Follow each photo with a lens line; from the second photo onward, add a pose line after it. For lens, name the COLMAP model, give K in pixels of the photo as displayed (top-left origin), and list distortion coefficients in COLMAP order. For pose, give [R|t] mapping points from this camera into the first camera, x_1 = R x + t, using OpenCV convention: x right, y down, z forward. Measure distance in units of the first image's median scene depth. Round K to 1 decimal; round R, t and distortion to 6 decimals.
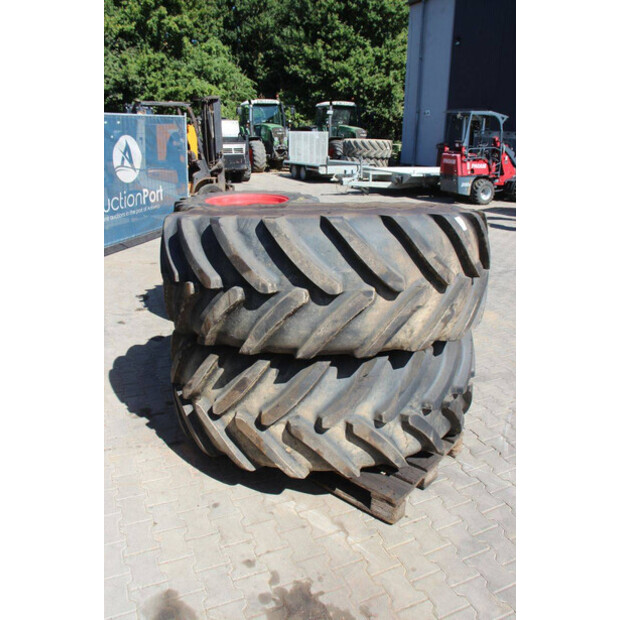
lens RADIAL K [[534.7, 0, 313.8], [0, 534.7, 312.6], [0, 0, 1]] dist [-0.148784, 0.140242]
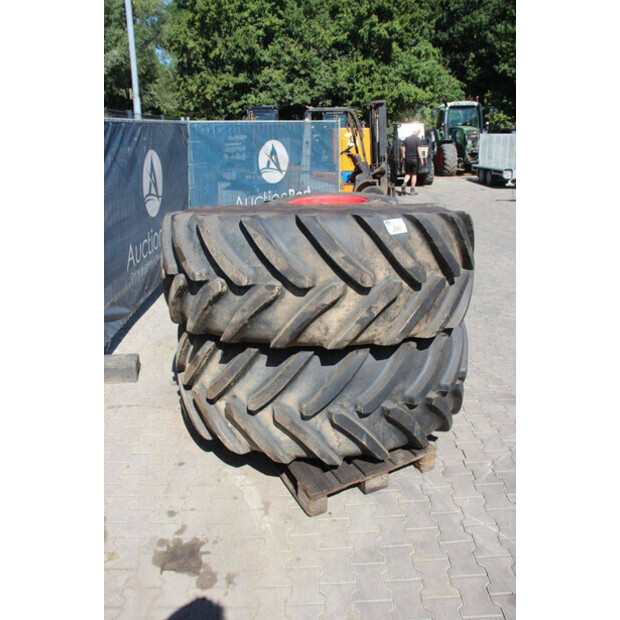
lens RADIAL K [[534.7, 0, 306.4], [0, 534.7, 315.2], [0, 0, 1]] dist [-0.148784, 0.140242]
pose [[0.915355, 0.098910, -0.390310, 0.114314], [-0.099180, 0.994878, 0.019519, -0.001614], [0.390242, 0.020845, 0.920476, 0.008759]]
